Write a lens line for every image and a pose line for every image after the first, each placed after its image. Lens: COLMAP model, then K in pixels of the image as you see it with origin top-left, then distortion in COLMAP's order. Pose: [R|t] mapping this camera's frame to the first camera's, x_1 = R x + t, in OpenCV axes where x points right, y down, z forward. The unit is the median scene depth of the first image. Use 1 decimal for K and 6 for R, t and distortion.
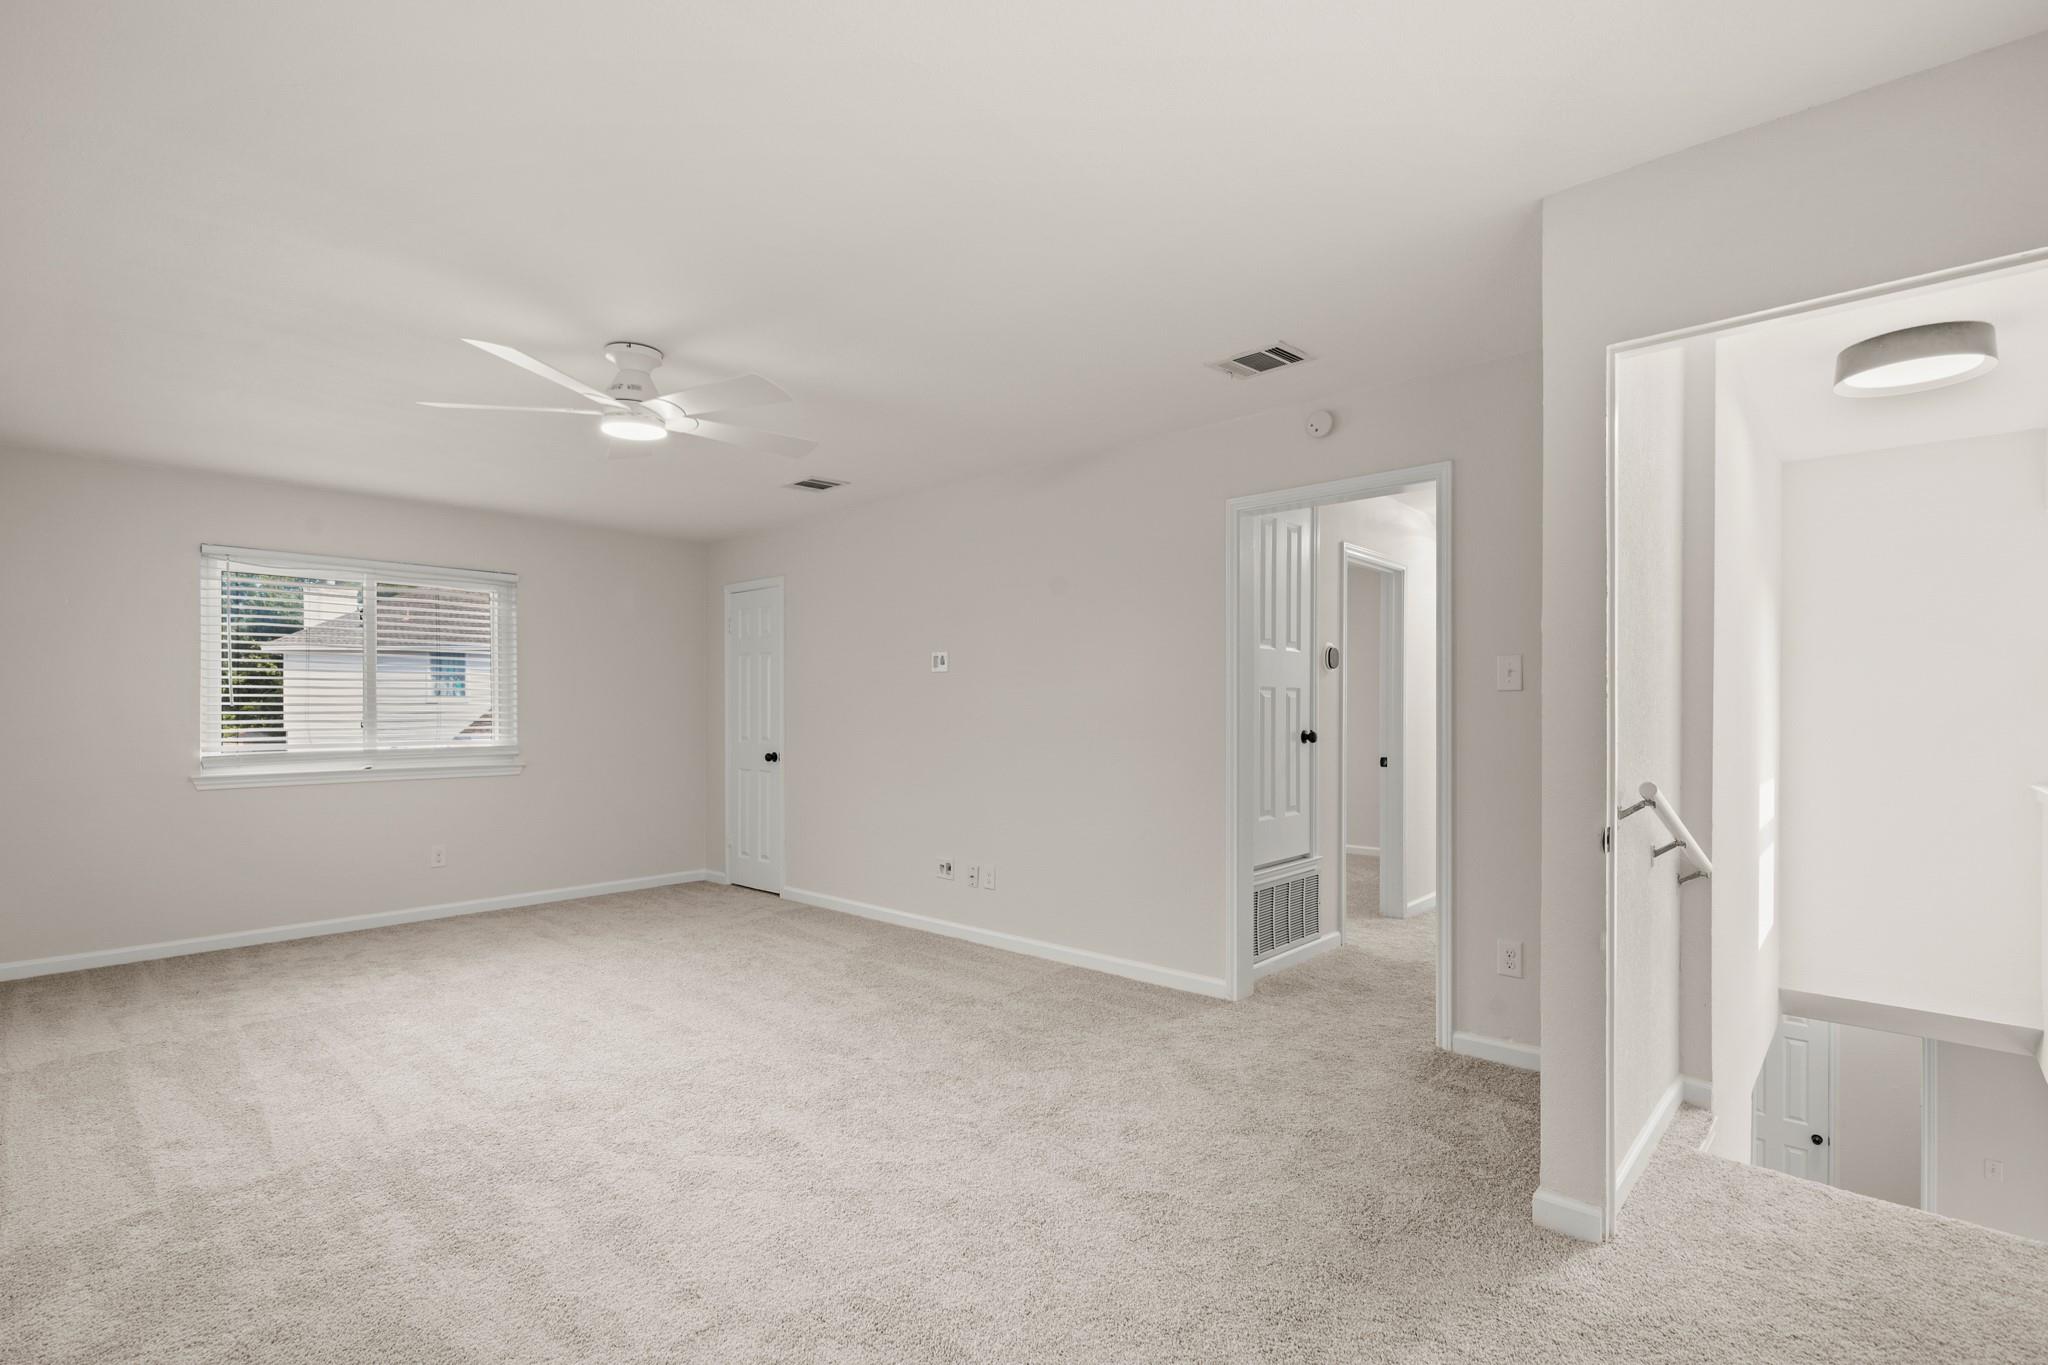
lens RADIAL K [[954.0, 0, 1027.0], [0, 954.0, 695.8], [0, 0, 1]] dist [0.001791, -0.002299]
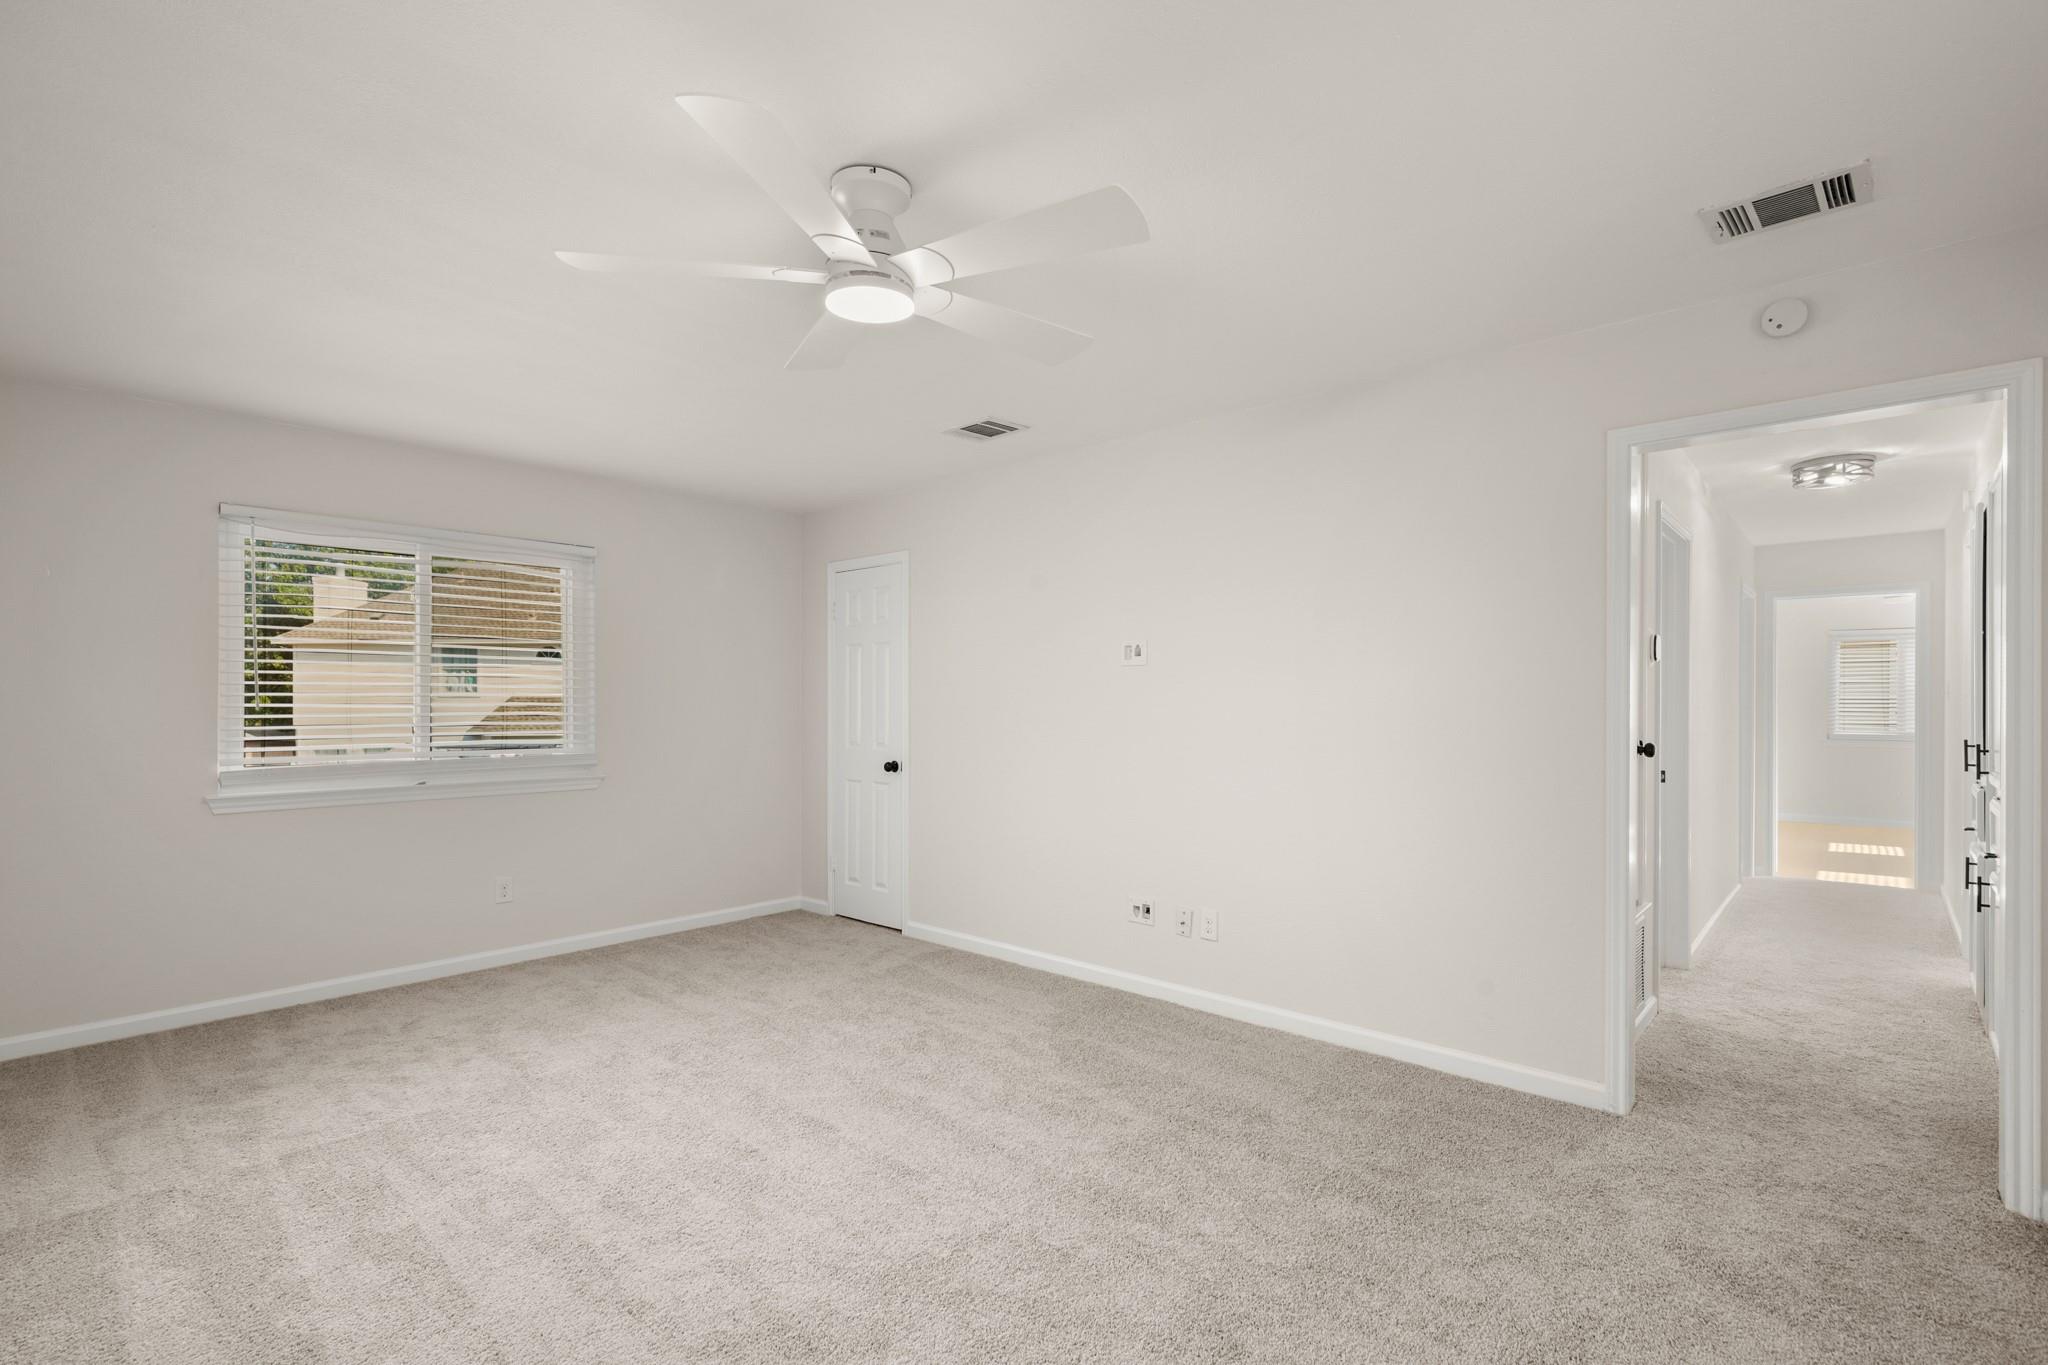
lens RADIAL K [[954.0, 0, 1022.3], [0, 954.0, 687.4], [0, 0, 1]] dist [0.001791, -0.002299]
pose [[0.999970, 0.000770, -0.007707, -0.195916], [-0.000791, 0.999996, -0.002766, -0.004580], [0.007705, 0.002772, 0.999966, 0.216558]]
